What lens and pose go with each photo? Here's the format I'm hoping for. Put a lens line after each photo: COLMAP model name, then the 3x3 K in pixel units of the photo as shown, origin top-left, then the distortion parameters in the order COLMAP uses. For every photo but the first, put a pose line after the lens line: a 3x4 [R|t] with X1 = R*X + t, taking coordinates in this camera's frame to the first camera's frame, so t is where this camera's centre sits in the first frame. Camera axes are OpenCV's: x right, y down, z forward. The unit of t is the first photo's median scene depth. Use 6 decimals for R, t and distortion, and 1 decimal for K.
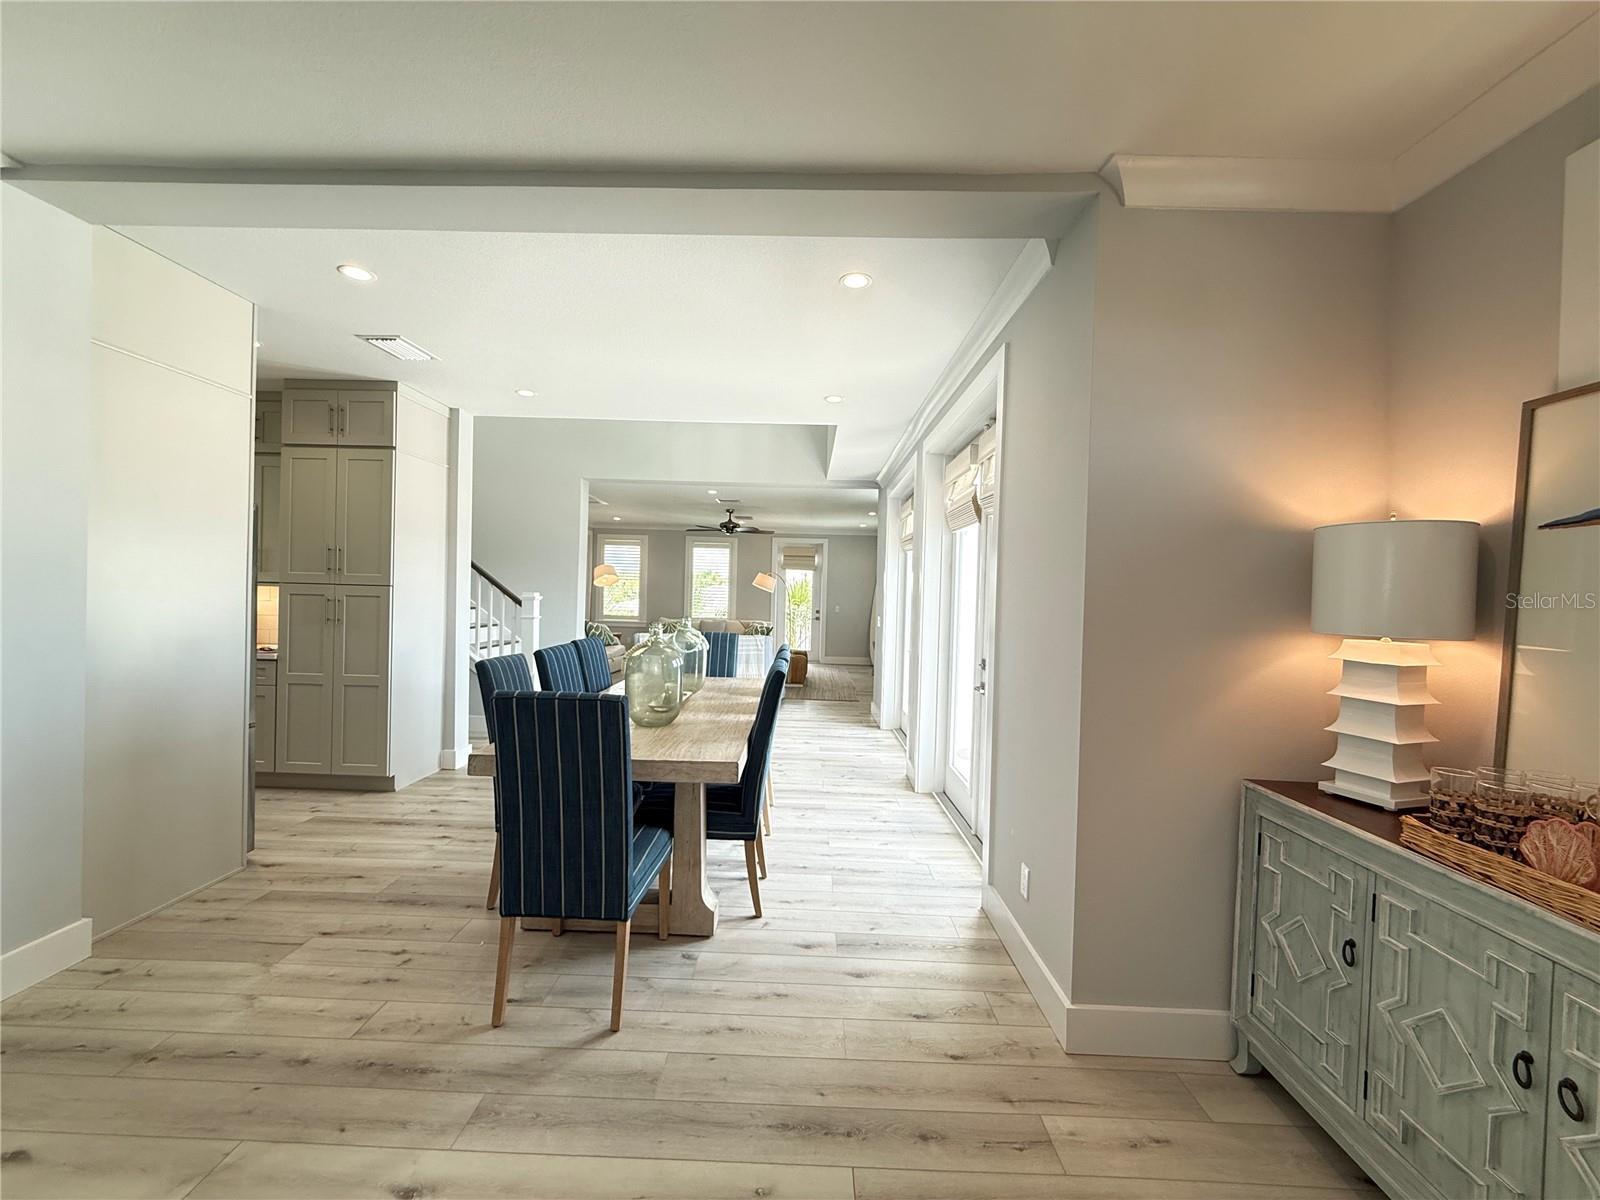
lens RADIAL K [[637.1, 0, 797.3], [0, 637.1, 599.8], [0, 0, 1]] dist [-0.000391, 0.000036]
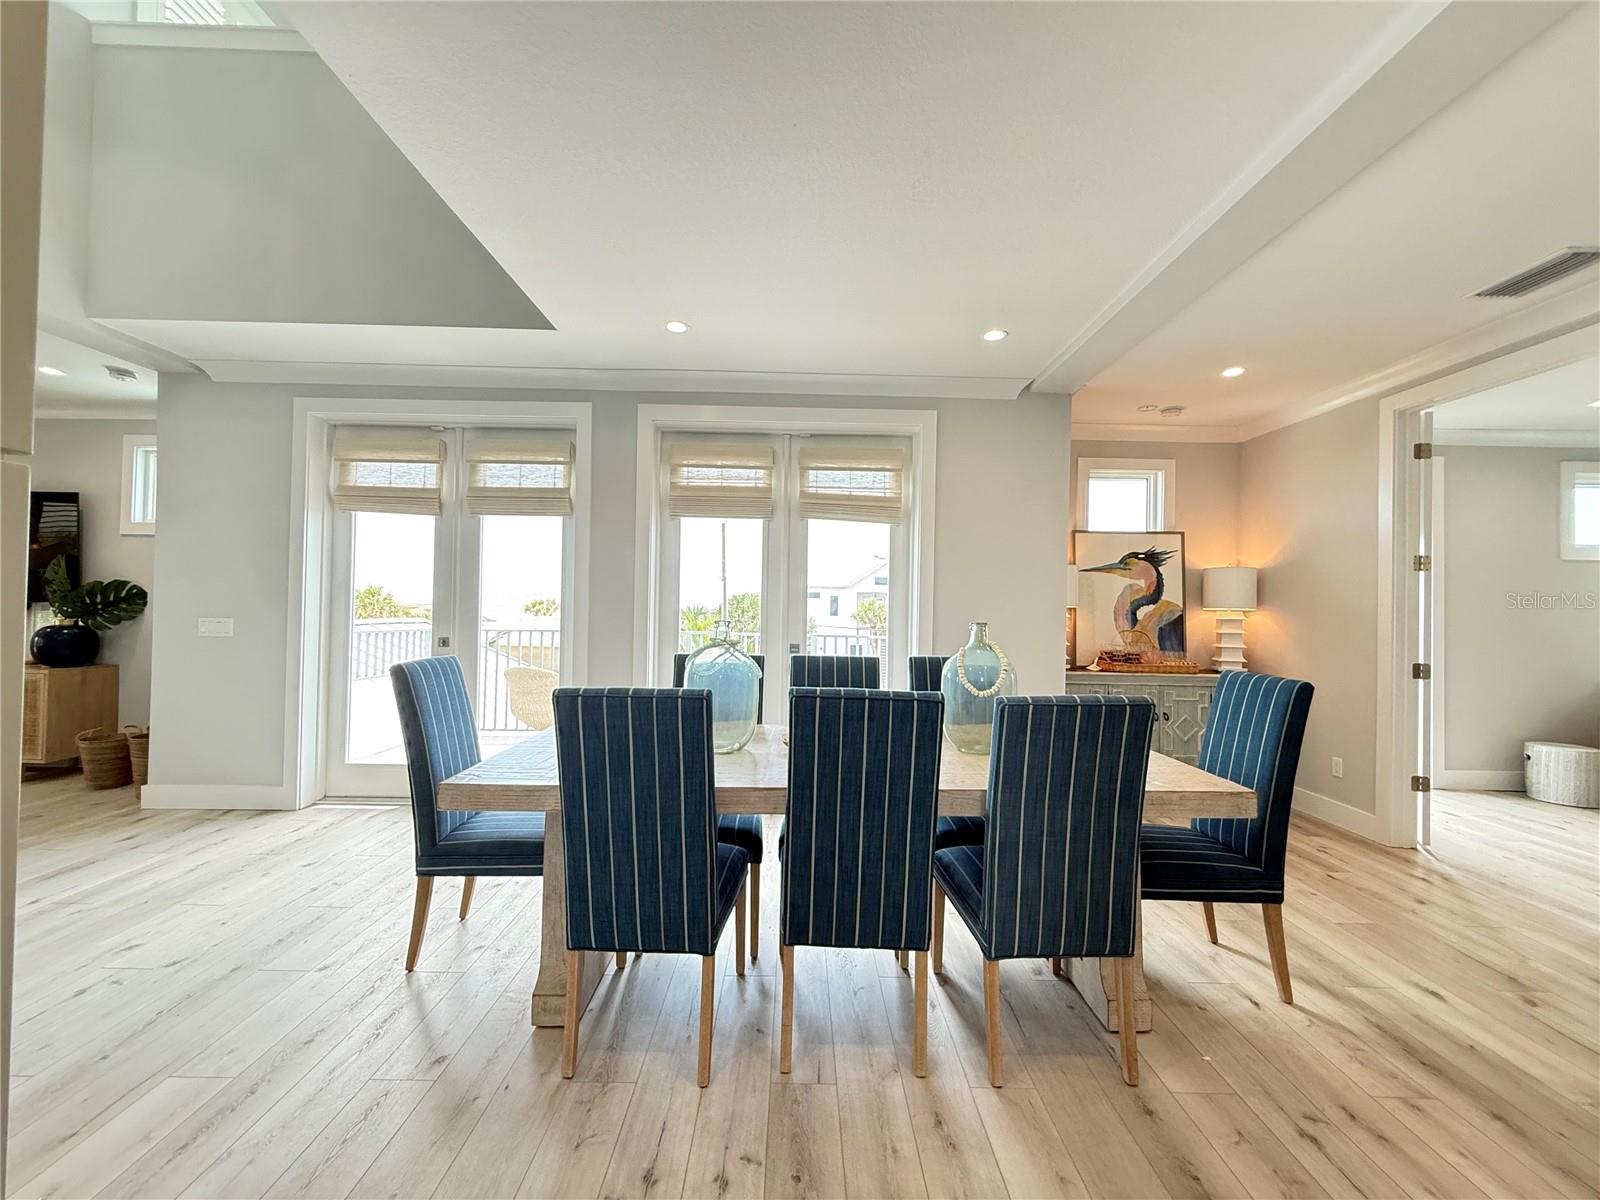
lens RADIAL K [[634.6, 0, 796.2], [0, 634.6, 607.2], [0, 0, 1]] dist [-0.000026, 0.000120]
pose [[-0.016715, -0.018396, 0.999691, -0.782500], [-0.012495, 0.999757, 0.018188, 0.003642], [-0.999782, -0.012187, -0.016940, 0.962059]]
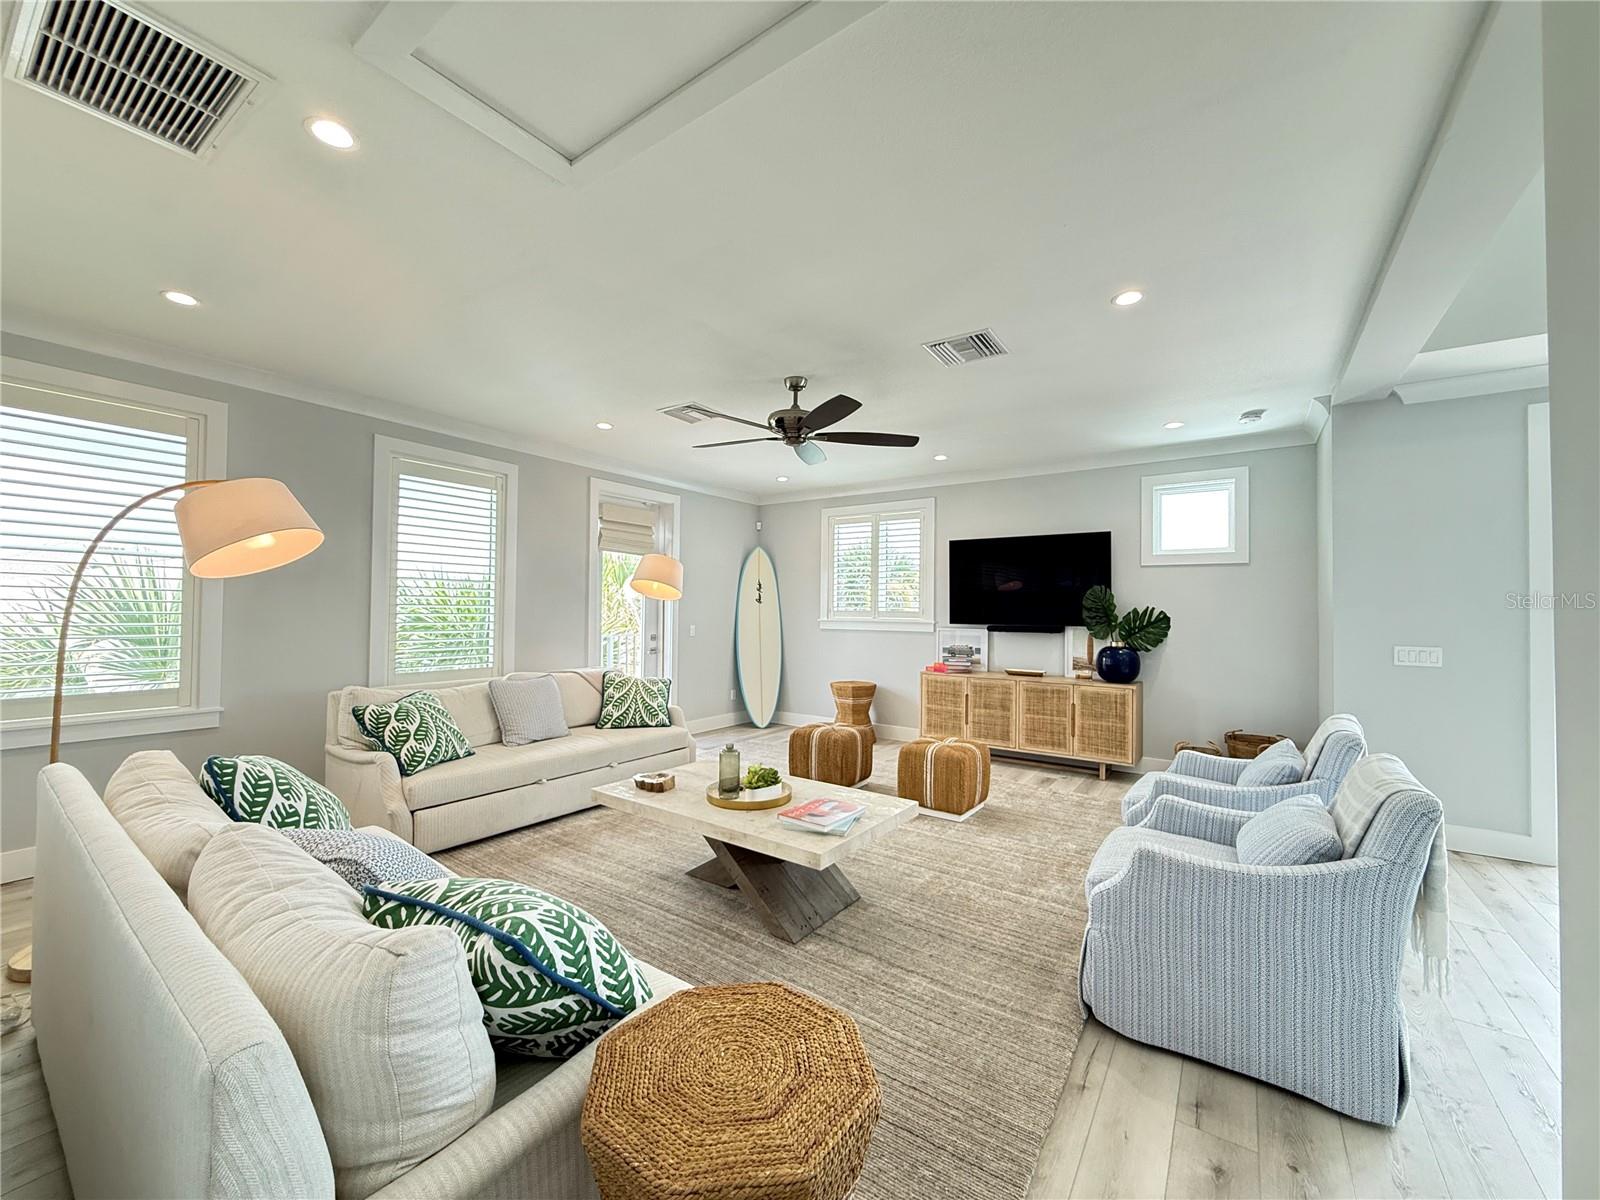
lens RADIAL K [[638.8, 0, 796.5], [0, 638.8, 599.6], [0, 0, 1]] dist [-0.000383, 0.000270]
pose [[0.557283, -0.007355, 0.830290, -1.109349], [0.012117, 0.999926, 0.000725, -0.035075], [-0.830234, 0.009657, 0.557331, 2.113804]]
